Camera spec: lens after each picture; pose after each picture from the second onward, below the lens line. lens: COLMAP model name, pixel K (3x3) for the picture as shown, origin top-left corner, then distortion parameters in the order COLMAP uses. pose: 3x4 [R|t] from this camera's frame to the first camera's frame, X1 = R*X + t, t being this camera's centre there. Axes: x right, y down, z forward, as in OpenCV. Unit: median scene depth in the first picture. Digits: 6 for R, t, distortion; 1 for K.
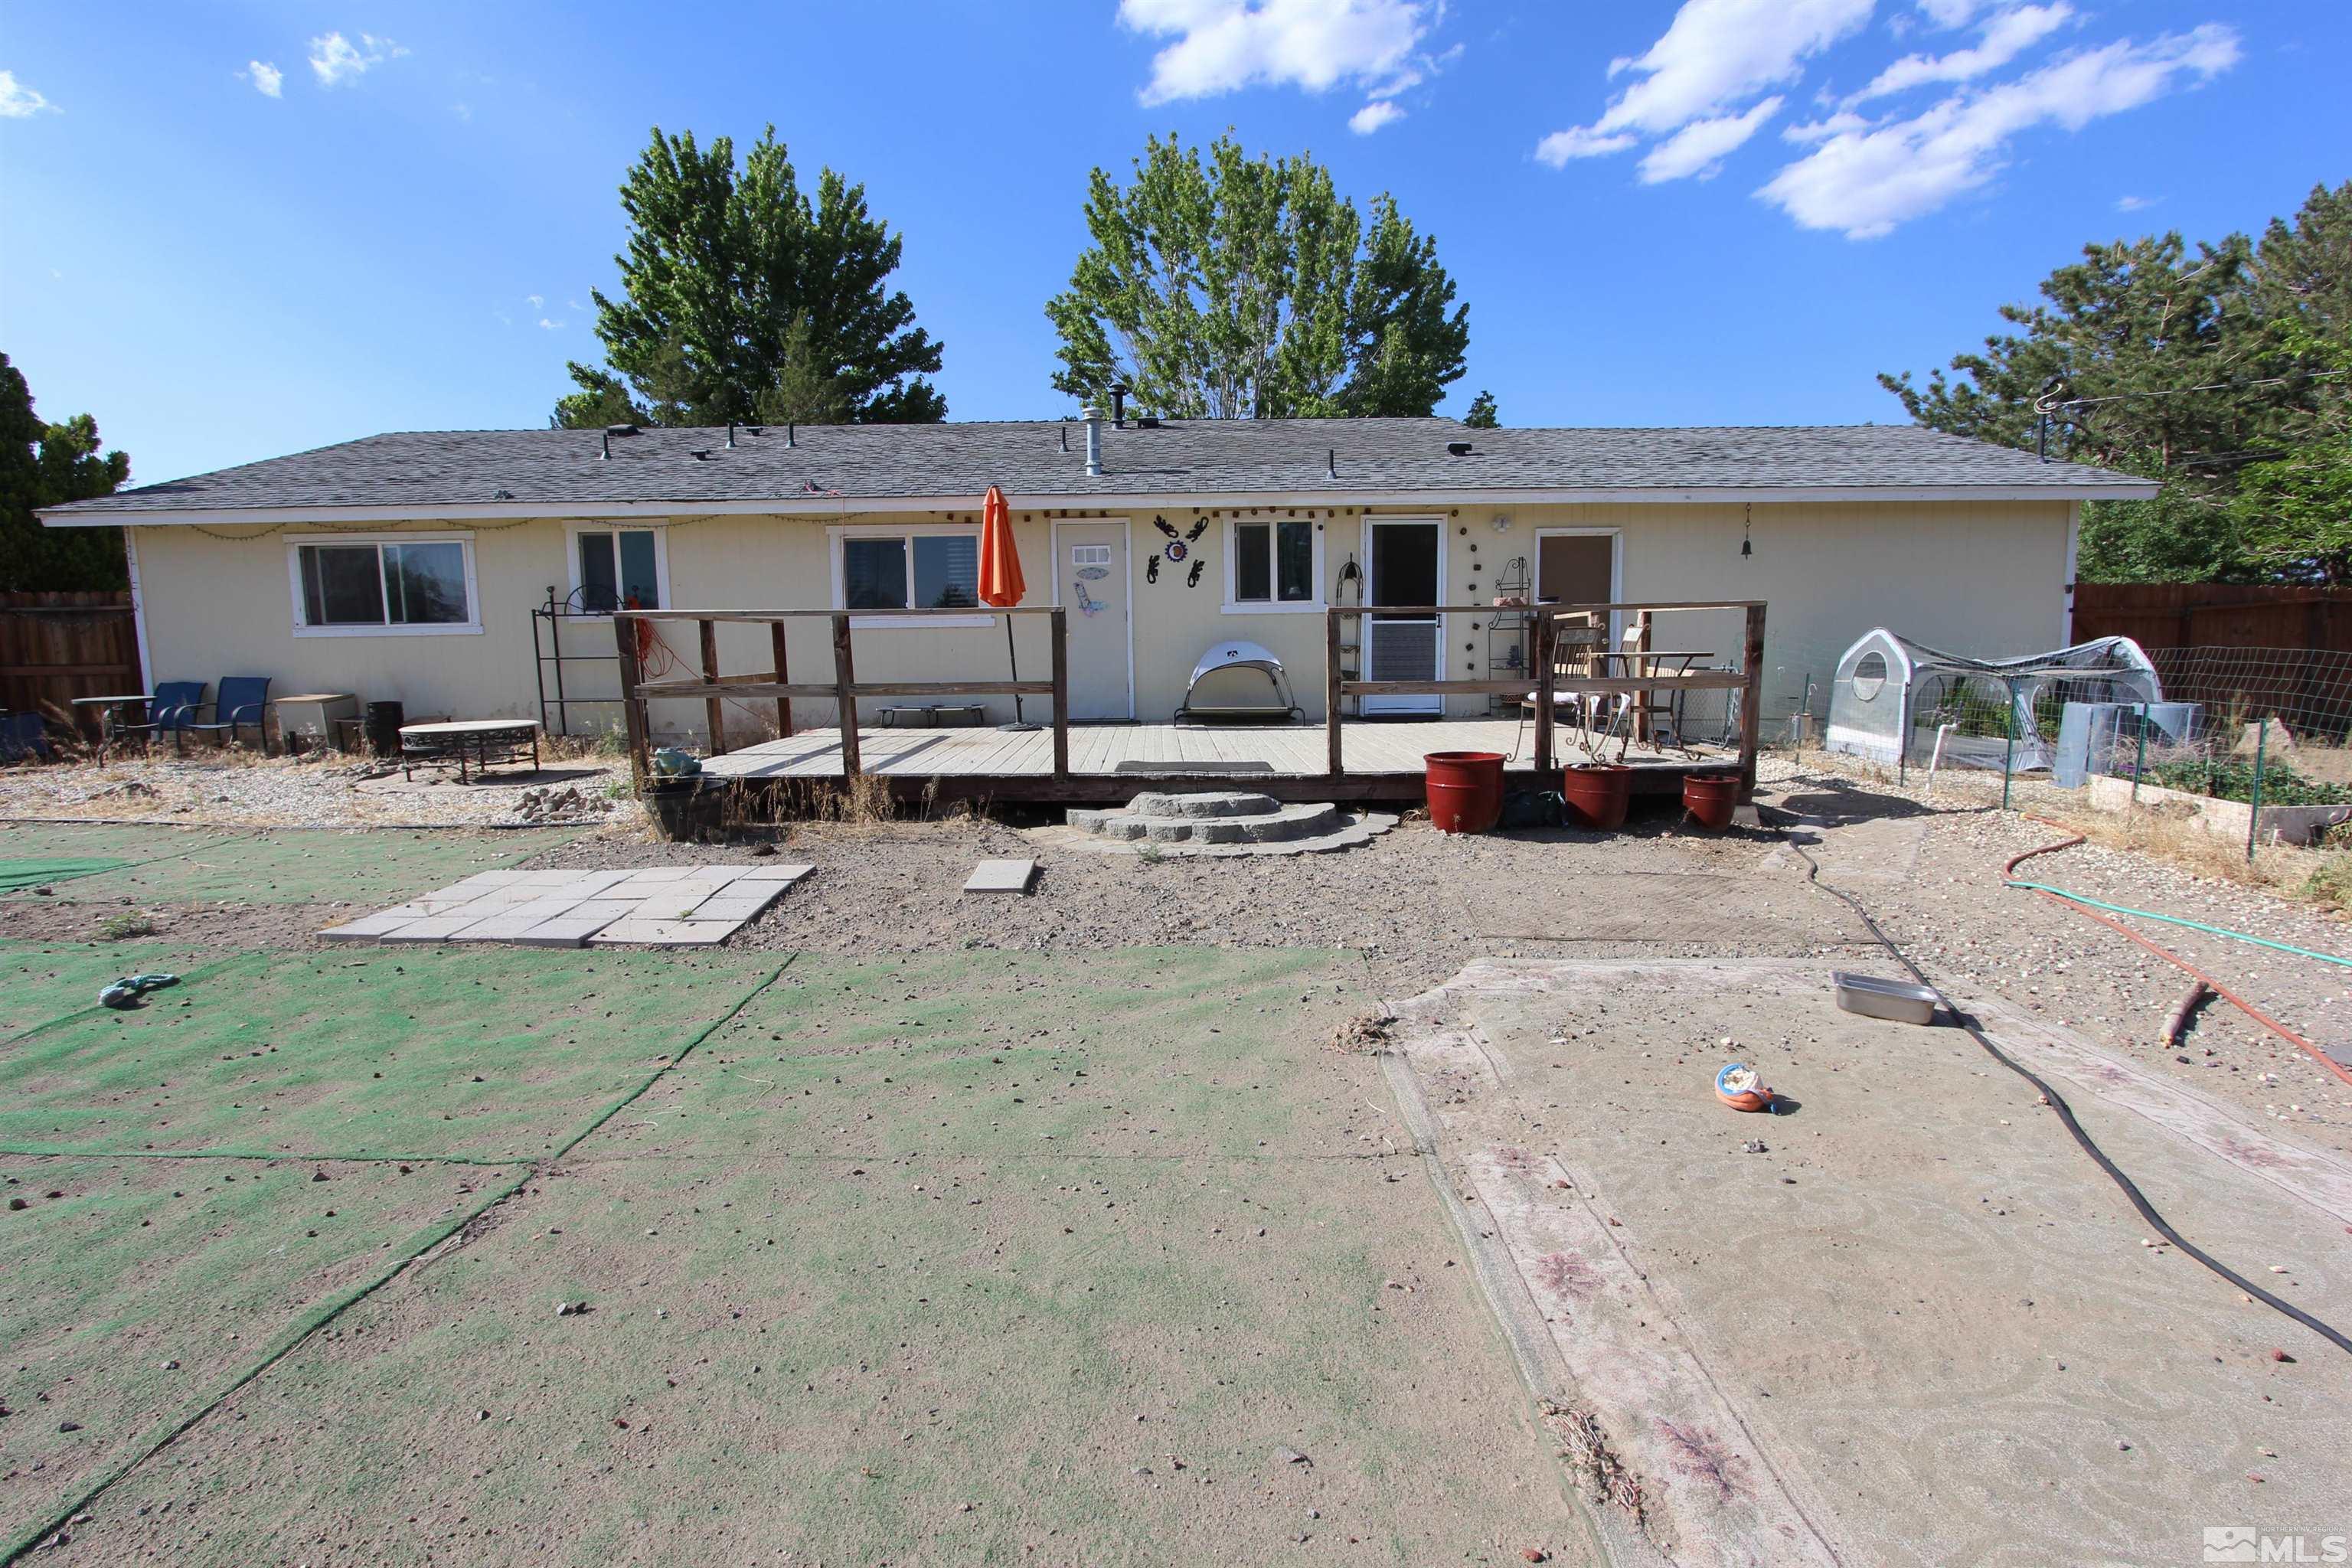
lens RADIAL K [[1086.2, 0, 1174.3], [0, 1086.2, 778.1], [0, 0, 1]] dist [-0.024969, 0.005140]
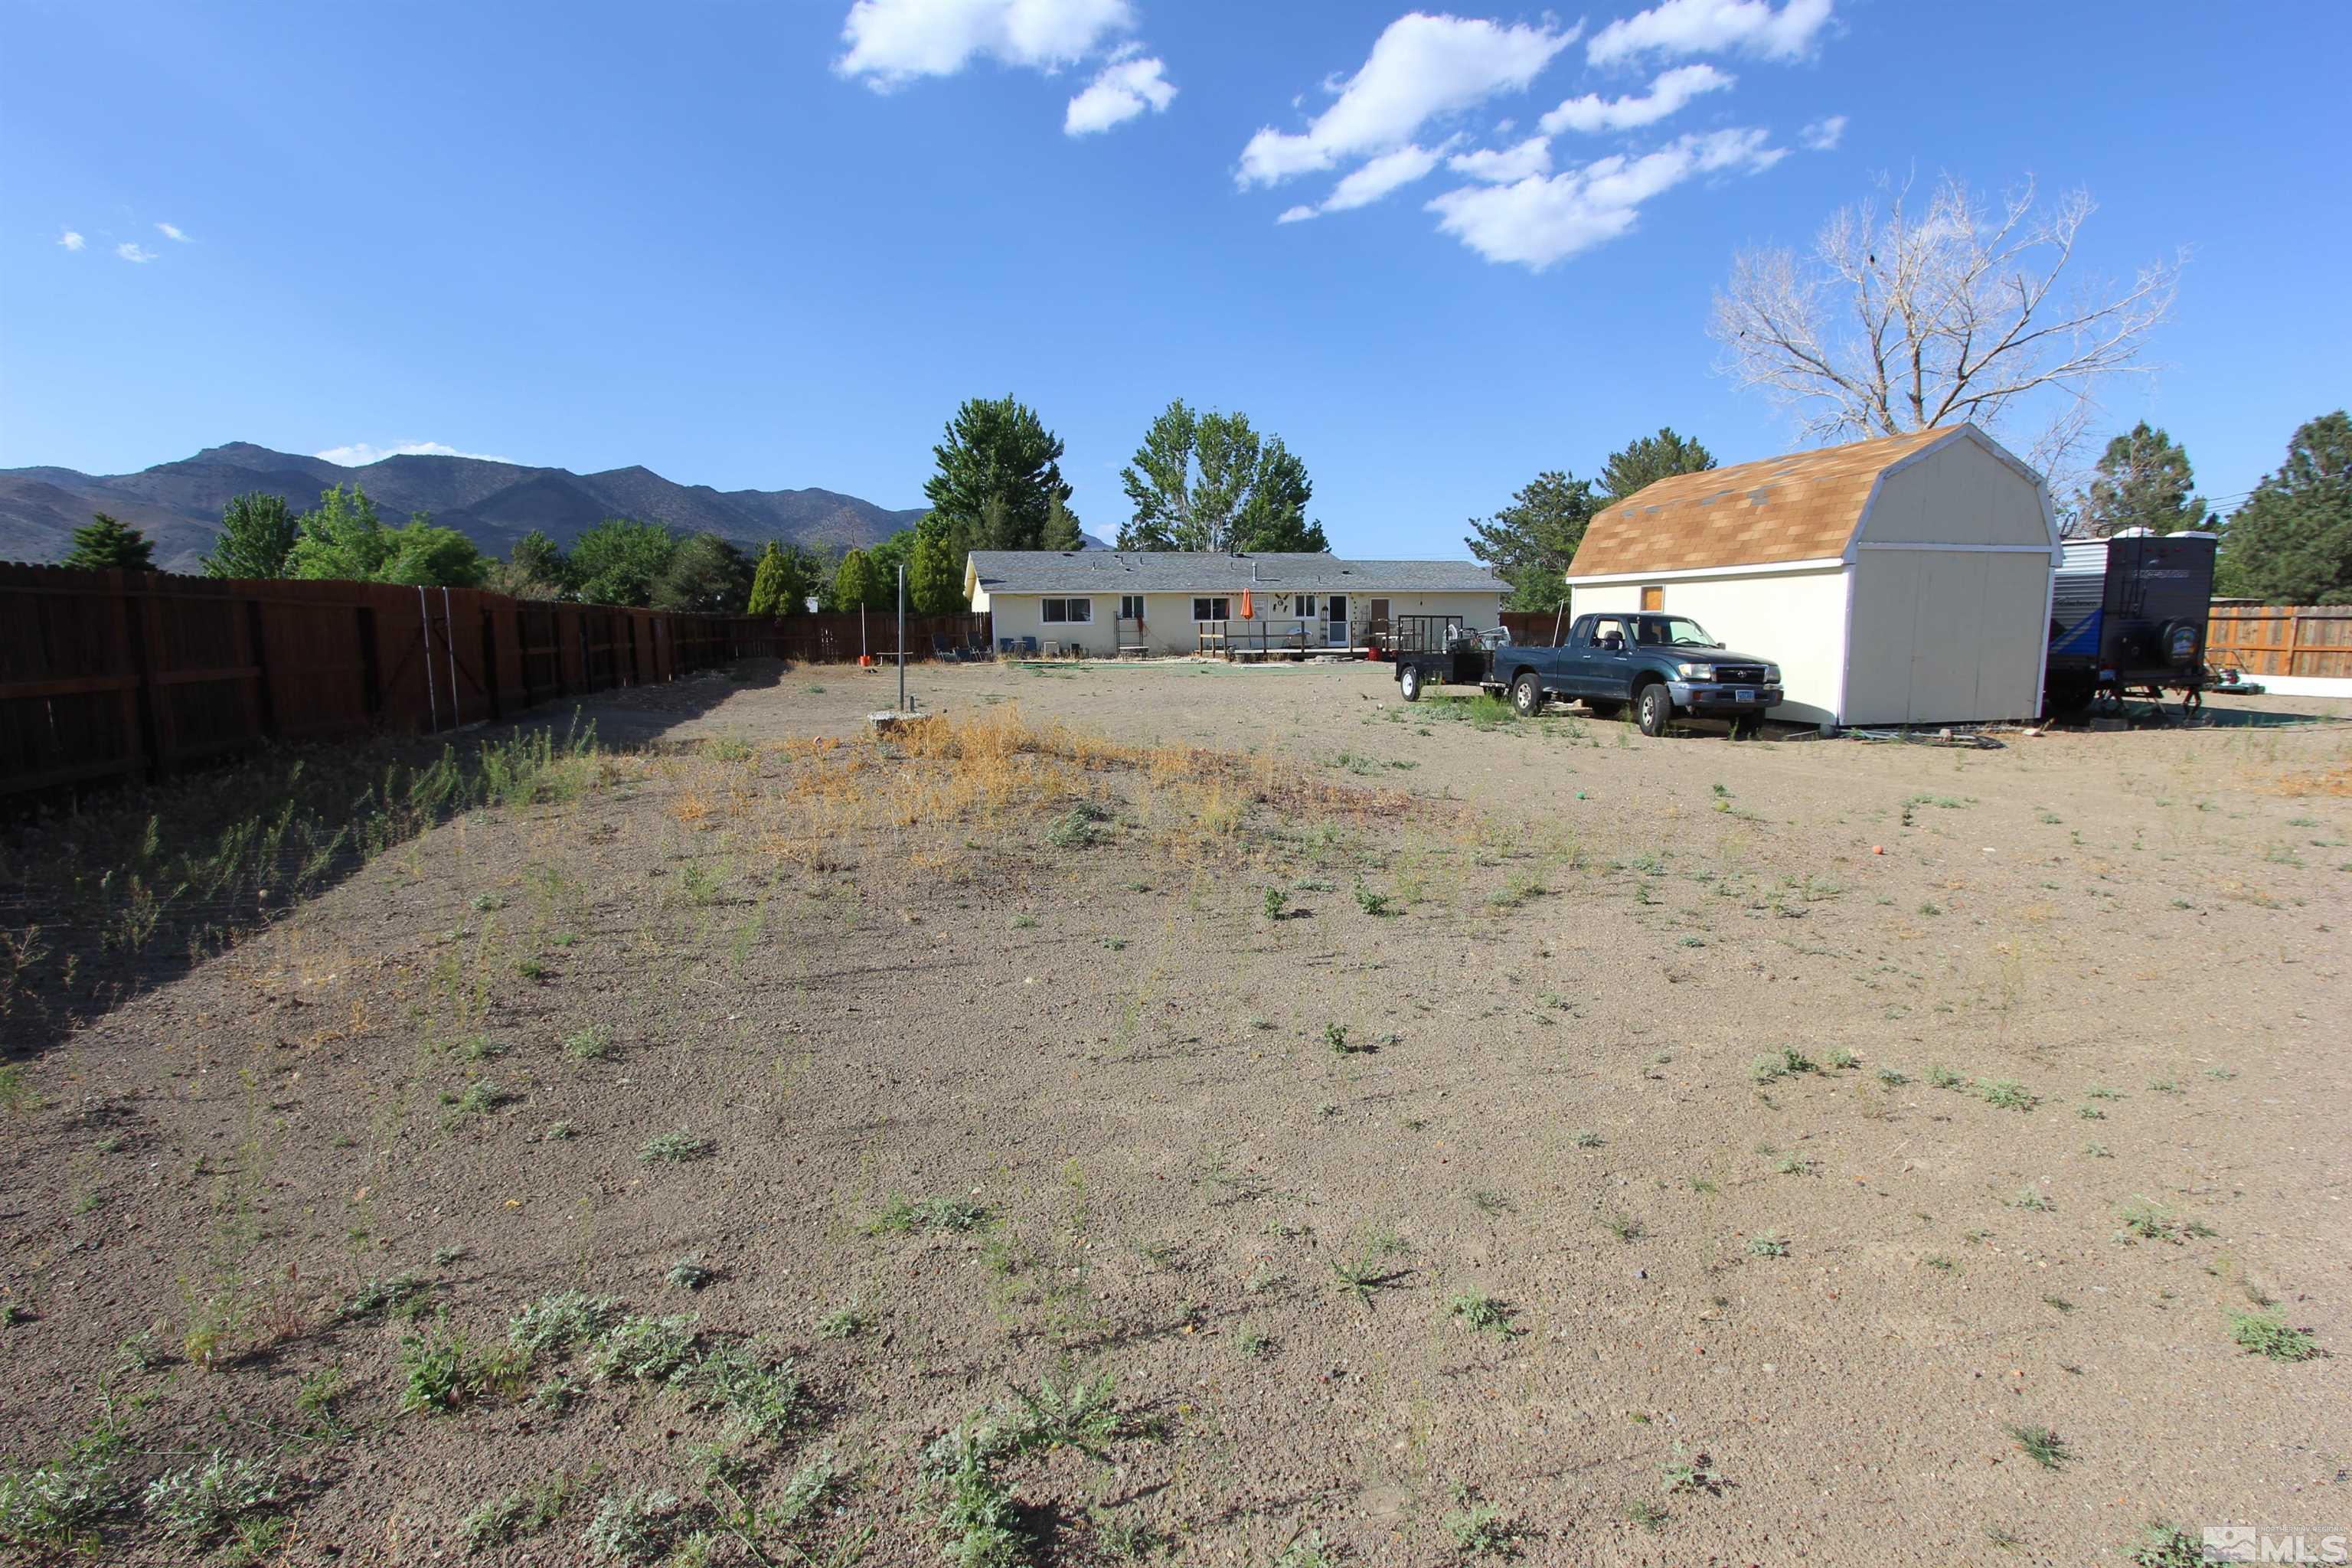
lens RADIAL K [[1086.2, 0, 1175.7], [0, 1086.2, 782.8], [0, 0, 1]] dist [-0.024969, 0.005140]
pose [[0.969722, -0.036751, 0.241432, -1.283357], [0.033195, 0.999272, 0.018782, 0.337195], [-0.241947, -0.010199, 0.970236, -2.597758]]
